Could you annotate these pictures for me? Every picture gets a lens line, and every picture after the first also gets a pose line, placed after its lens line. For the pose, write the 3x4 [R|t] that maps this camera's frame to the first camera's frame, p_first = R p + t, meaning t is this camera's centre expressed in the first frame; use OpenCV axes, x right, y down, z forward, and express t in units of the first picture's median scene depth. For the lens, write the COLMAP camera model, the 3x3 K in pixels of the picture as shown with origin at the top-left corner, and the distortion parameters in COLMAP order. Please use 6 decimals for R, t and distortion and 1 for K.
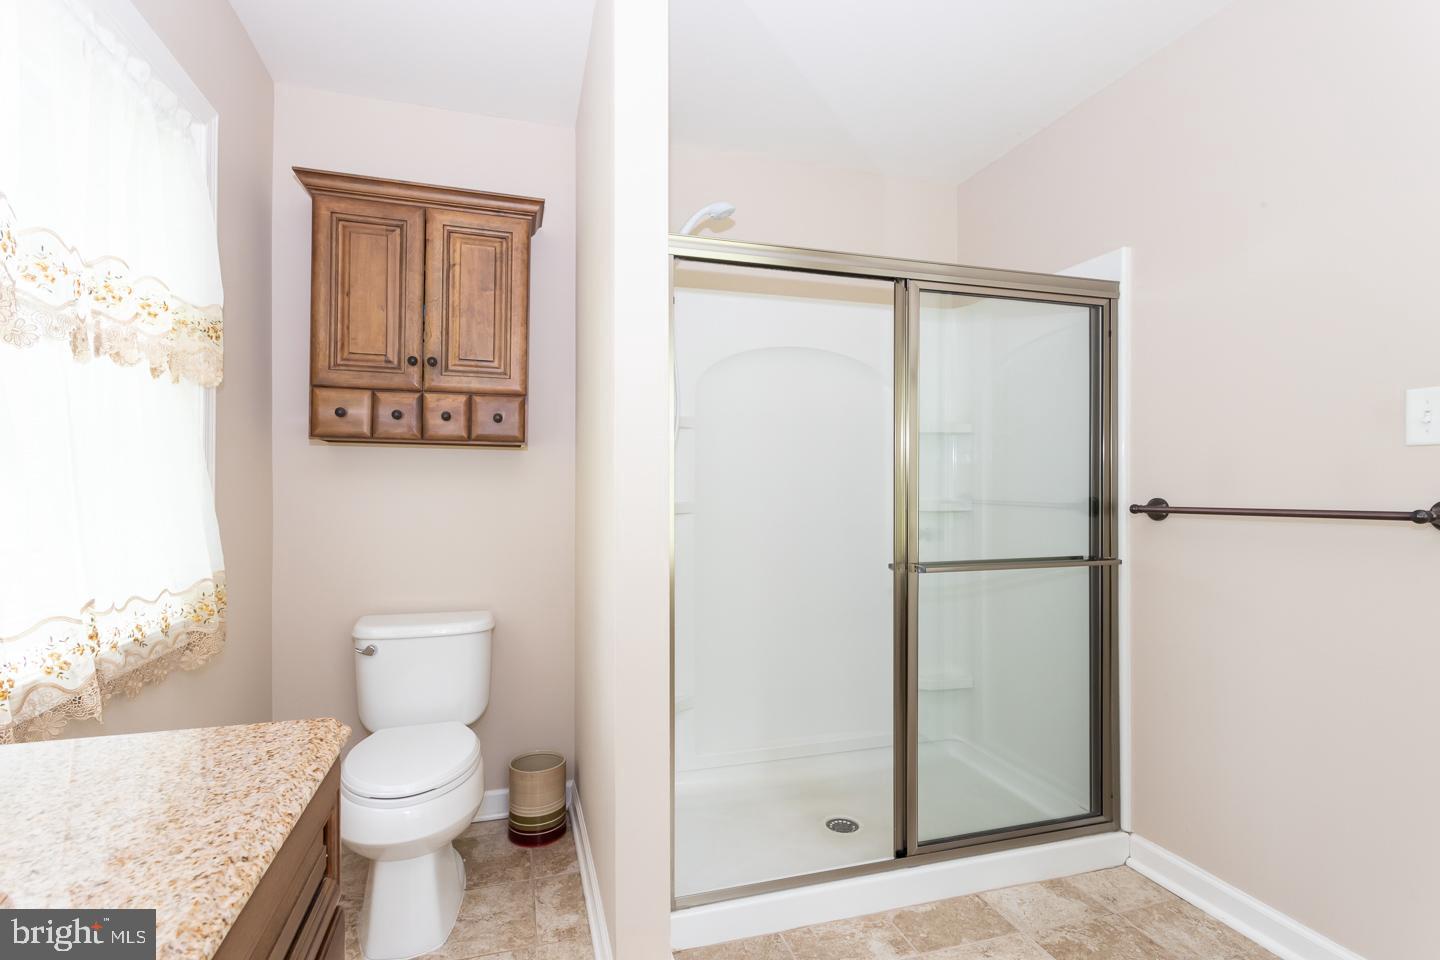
lens RADIAL K [[675.2, 0, 711.2], [0, 675.2, 482.5], [0, 0, 1]] dist [0.001084, 0.000865]
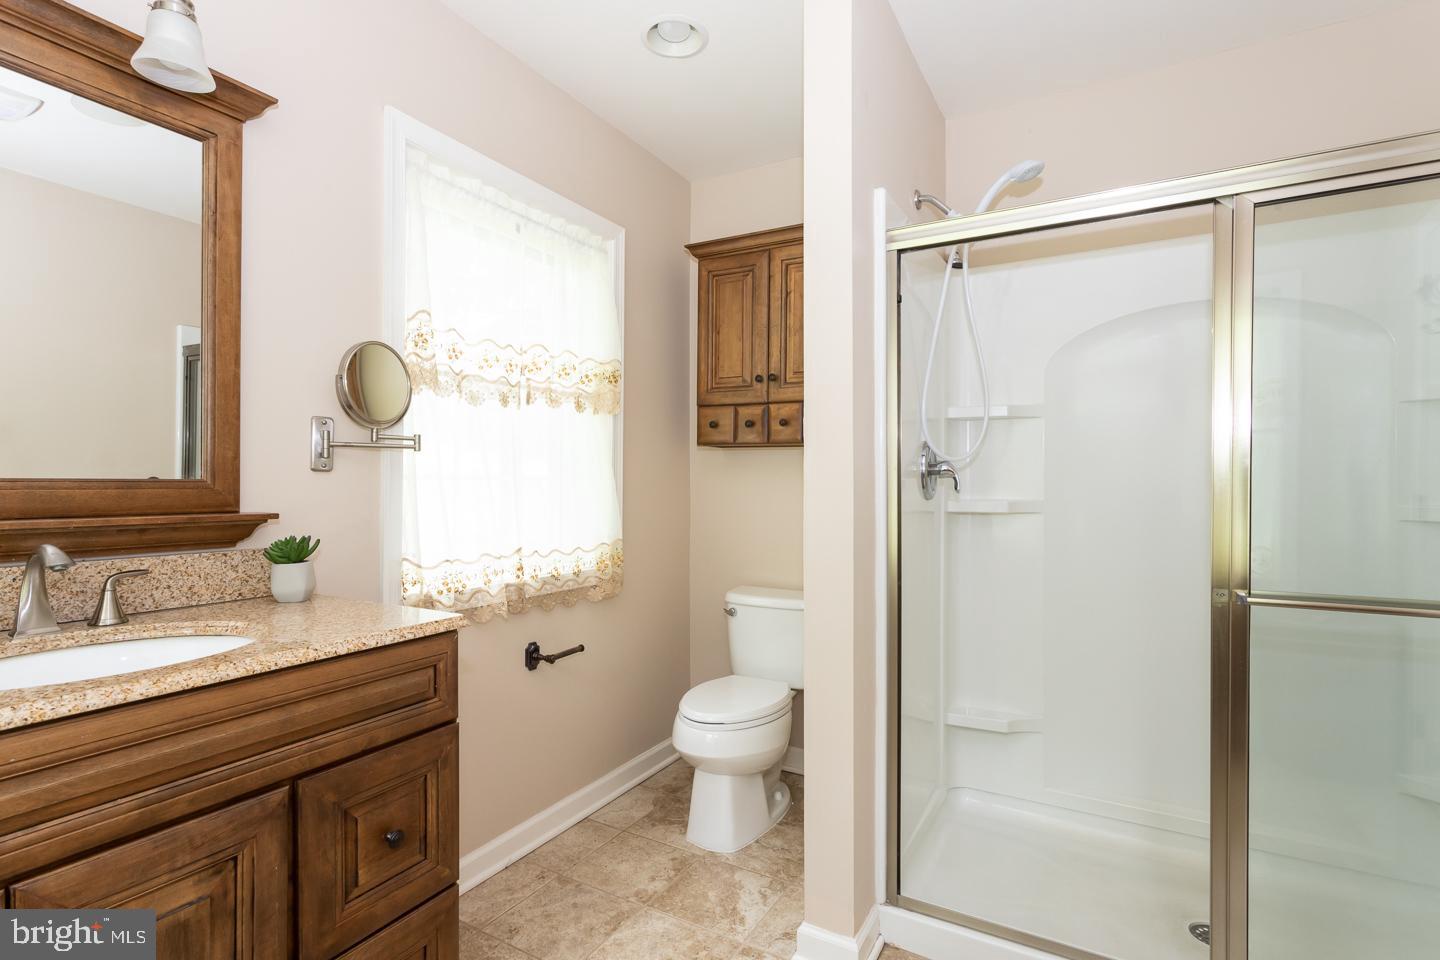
lens RADIAL K [[681.4, 0, 709.3], [0, 681.4, 484.1], [0, 0, 1]] dist [0.000614, 0.000393]
pose [[0.693038, 0.004025, -0.720890, 0.386696], [0.001813, 0.999972, 0.007325, 0.000063], [0.720899, -0.006383, 0.693011, 0.086279]]
